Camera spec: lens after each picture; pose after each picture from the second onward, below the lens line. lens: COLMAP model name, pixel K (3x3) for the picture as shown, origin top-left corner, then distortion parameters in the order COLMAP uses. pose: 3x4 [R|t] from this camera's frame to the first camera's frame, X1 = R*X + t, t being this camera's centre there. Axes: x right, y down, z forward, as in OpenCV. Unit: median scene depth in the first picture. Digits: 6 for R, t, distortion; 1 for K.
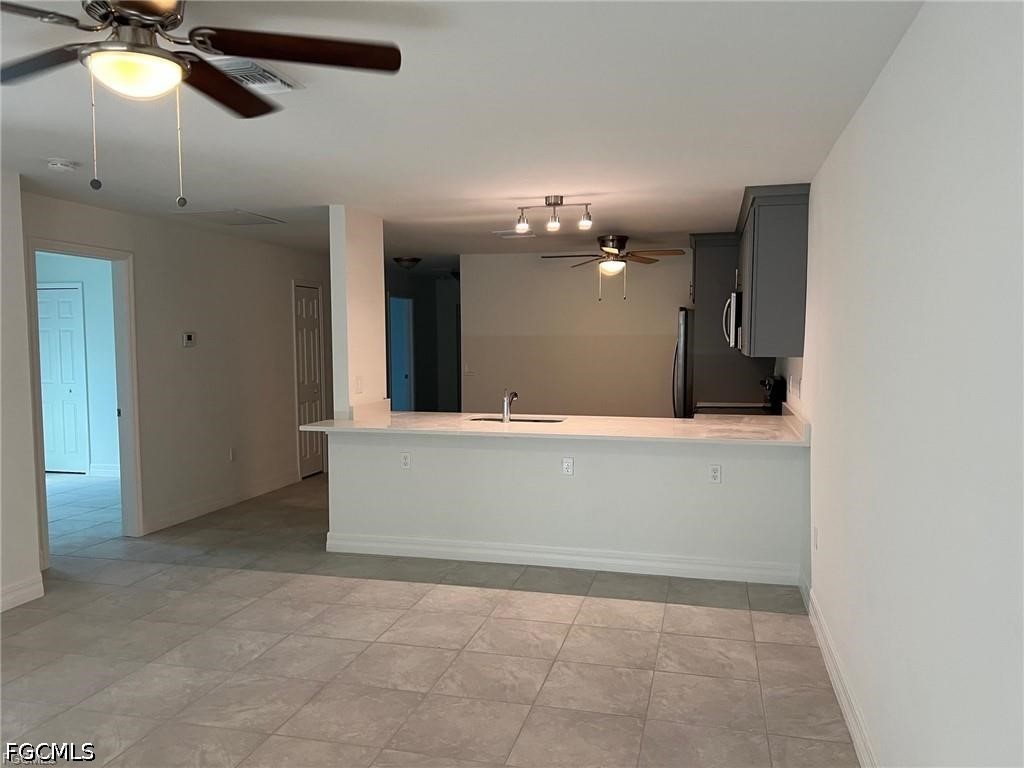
lens RADIAL K [[784.9, 0, 513.9], [0, 784.9, 378.0], [0, 0, 1]] dist [0.040642, -0.055918]
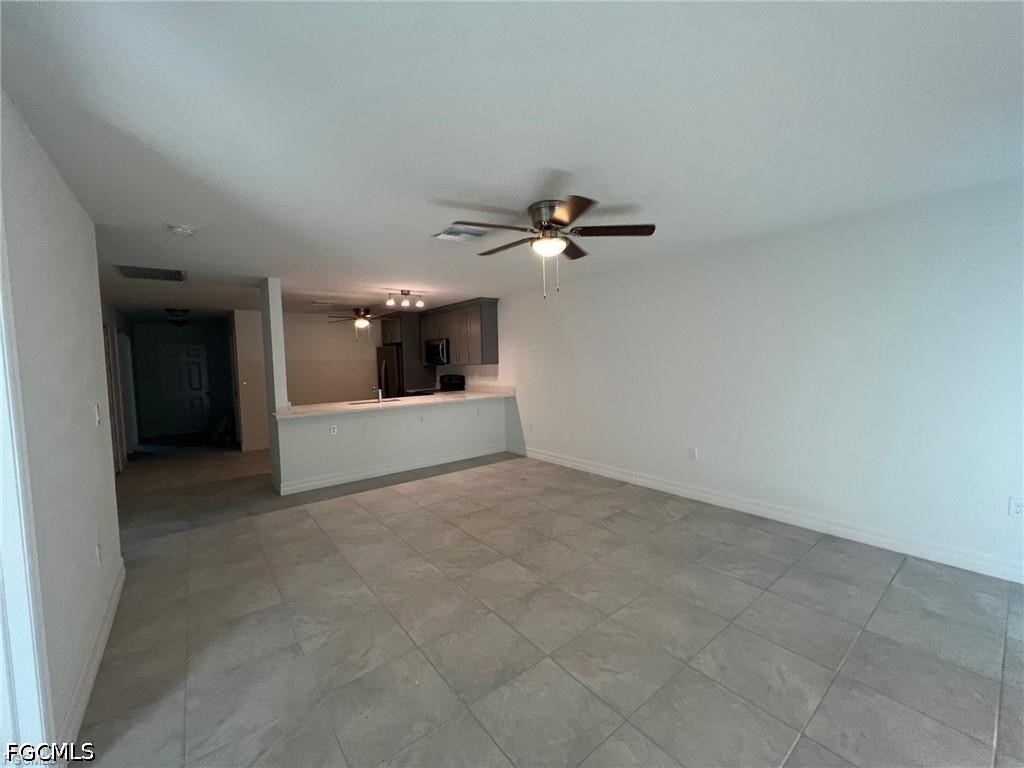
lens RADIAL K [[410.9, 0, 518.3], [0, 410.9, 388.1], [0, 0, 1]] dist [0.003842, 0.000470]
pose [[0.606866, -0.072242, 0.791514, -0.763262], [0.066116, 0.996998, 0.040305, 0.001460], [-0.792049, 0.027872, 0.609821, 0.133783]]
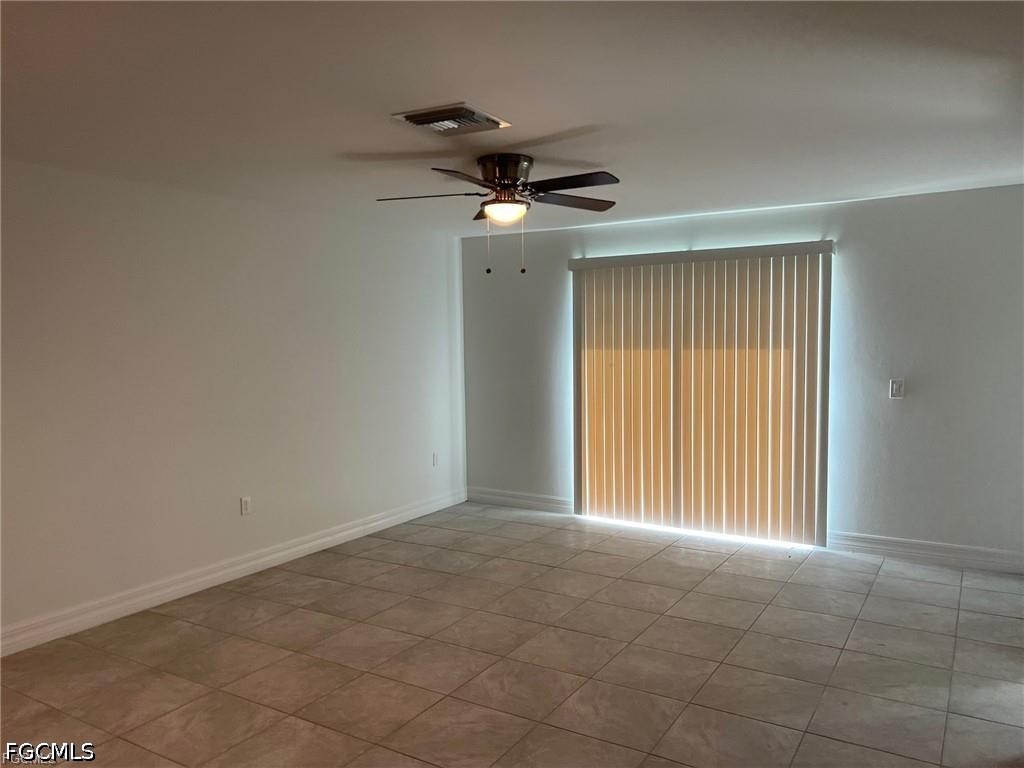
lens RADIAL K [[784.9, 0, 514.9], [0, 784.9, 384.0], [0, 0, 1]] dist [0.040642, -0.055918]
pose [[-0.957415, -0.009216, 0.288569, -0.500672], [0.023274, 0.993774, 0.108956, -0.080609], [-0.287776, 0.111032, -0.951240, 1.386193]]
